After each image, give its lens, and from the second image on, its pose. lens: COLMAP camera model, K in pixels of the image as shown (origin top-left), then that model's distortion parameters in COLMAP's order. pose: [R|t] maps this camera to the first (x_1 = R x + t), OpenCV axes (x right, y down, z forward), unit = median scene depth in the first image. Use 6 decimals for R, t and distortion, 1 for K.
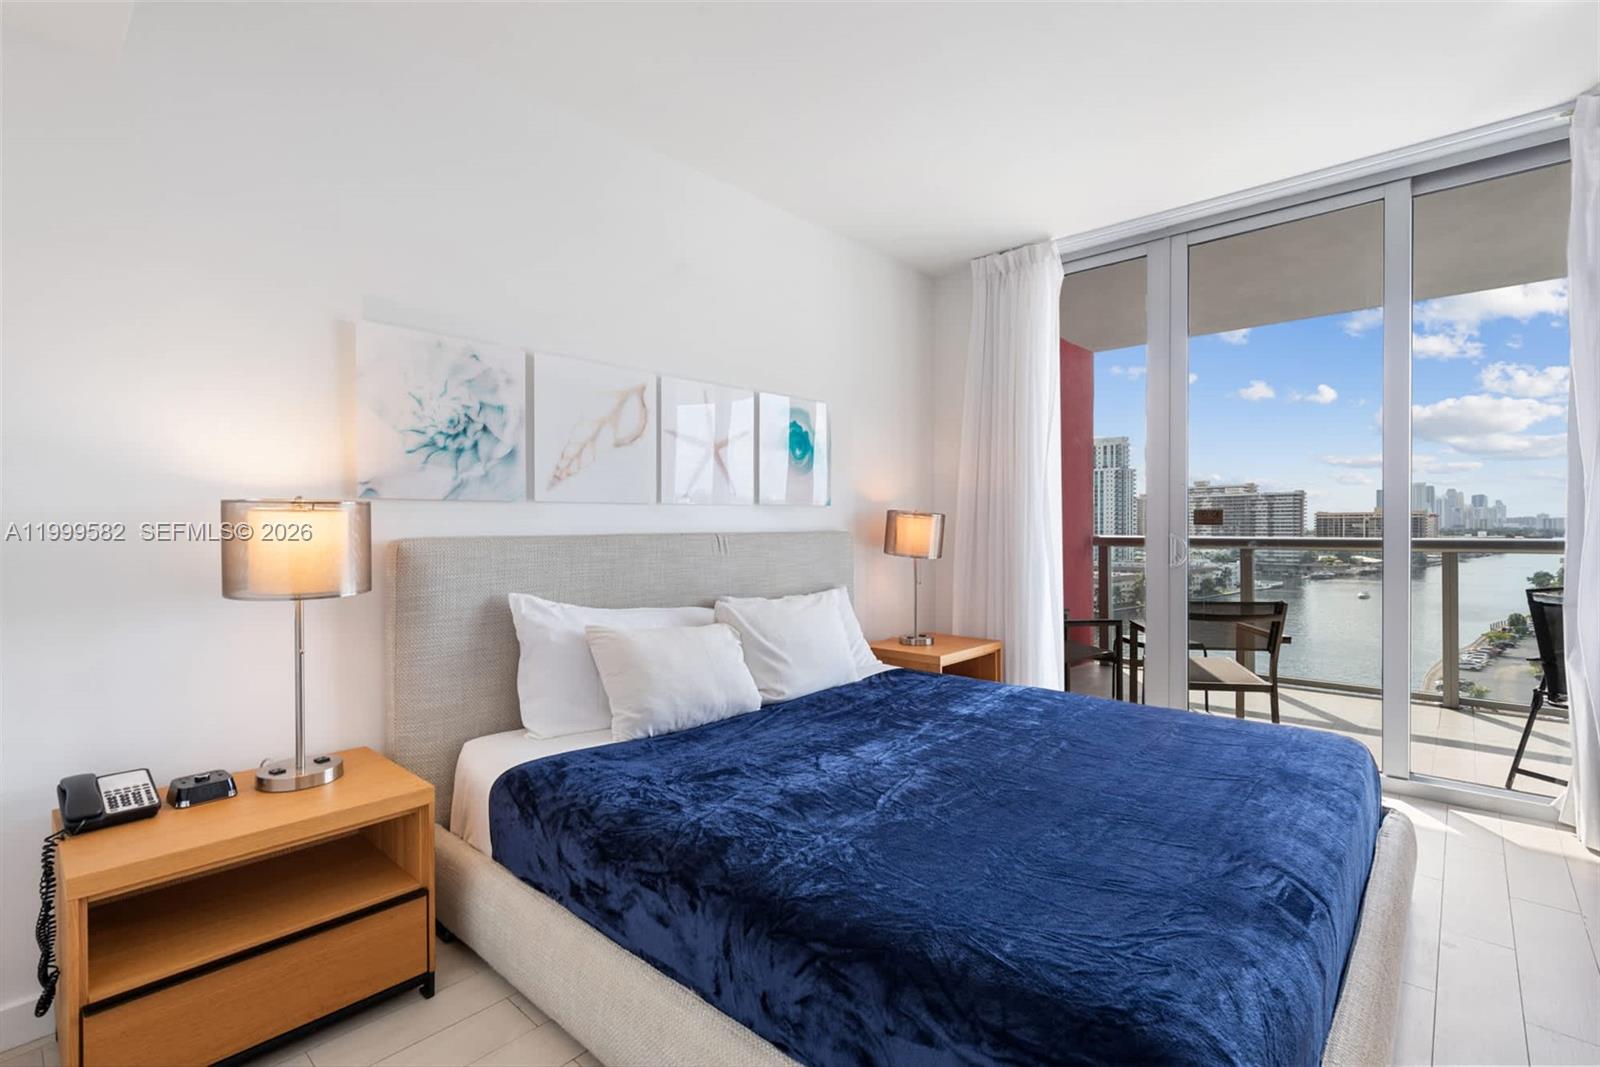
lens RADIAL K [[730.3, 0, 790.0], [0, 730.3, 514.0], [0, 0, 1]] dist [-0.002794, -0.006726]
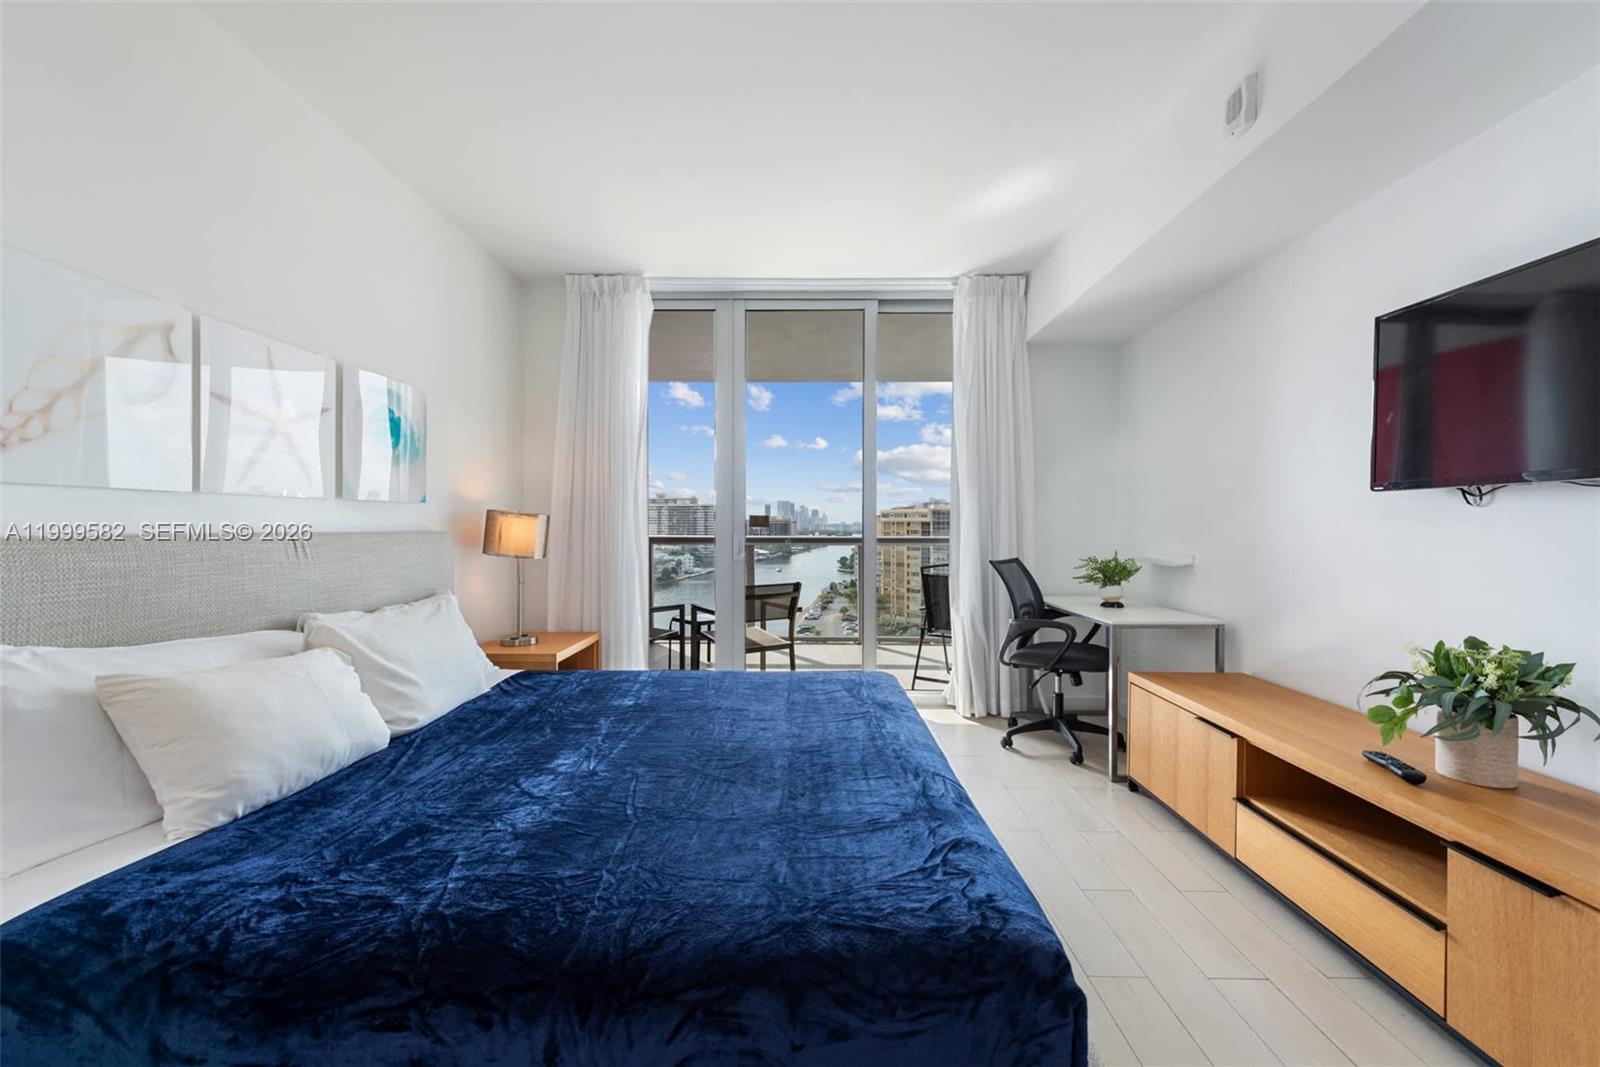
lens RADIAL K [[627.1, 0, 797.3], [0, 627.1, 525.7], [0, 0, 1]] dist [0.013324, -0.003669]
pose [[0.746434, 0.007070, 0.665422, -0.146193], [-0.016247, 0.999839, 0.007602, 0.003599], [-0.665261, -0.016486, 0.746429, 0.131405]]
